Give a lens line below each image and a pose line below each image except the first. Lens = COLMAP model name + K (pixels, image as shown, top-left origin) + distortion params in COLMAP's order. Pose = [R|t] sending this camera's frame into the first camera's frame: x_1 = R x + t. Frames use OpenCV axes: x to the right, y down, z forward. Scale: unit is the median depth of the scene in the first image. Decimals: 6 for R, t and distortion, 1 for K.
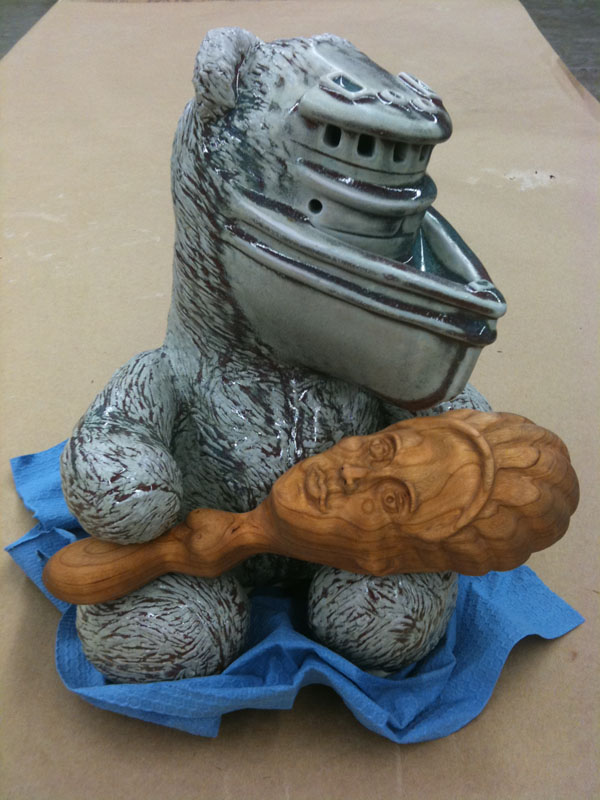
lens RADIAL K [[900.0, 0, 300.0], [0, 900.0, 400.0], [0, 0, 1]] dist [-0.003943, -0.036377]
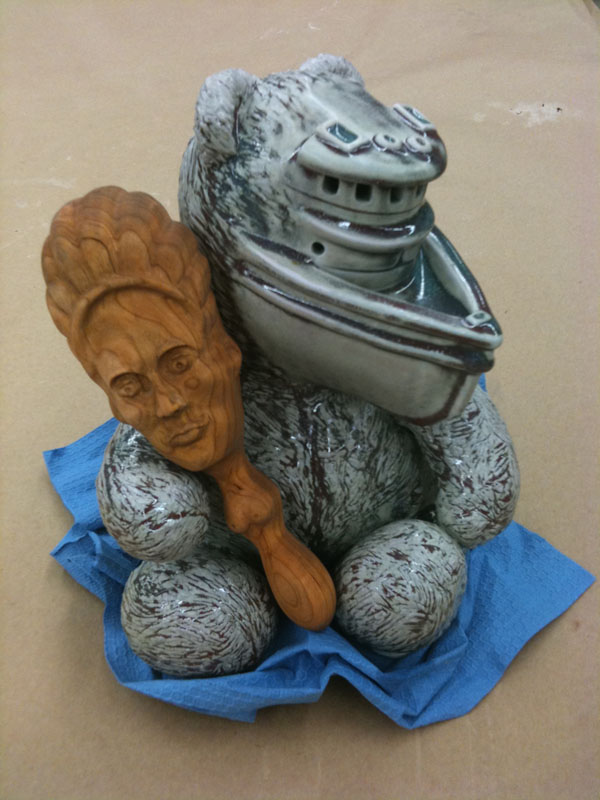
lens RADIAL K [[900.0, 0, 300.0], [0, 900.0, 400.0], [0, 0, 1]] dist [-0.003943, -0.036377]
pose [[0.998449, -0.048722, -0.026943, 0.014988], [0.051716, 0.990841, 0.124735, -0.164333], [0.020619, -0.125935, 0.991824, -0.063812]]
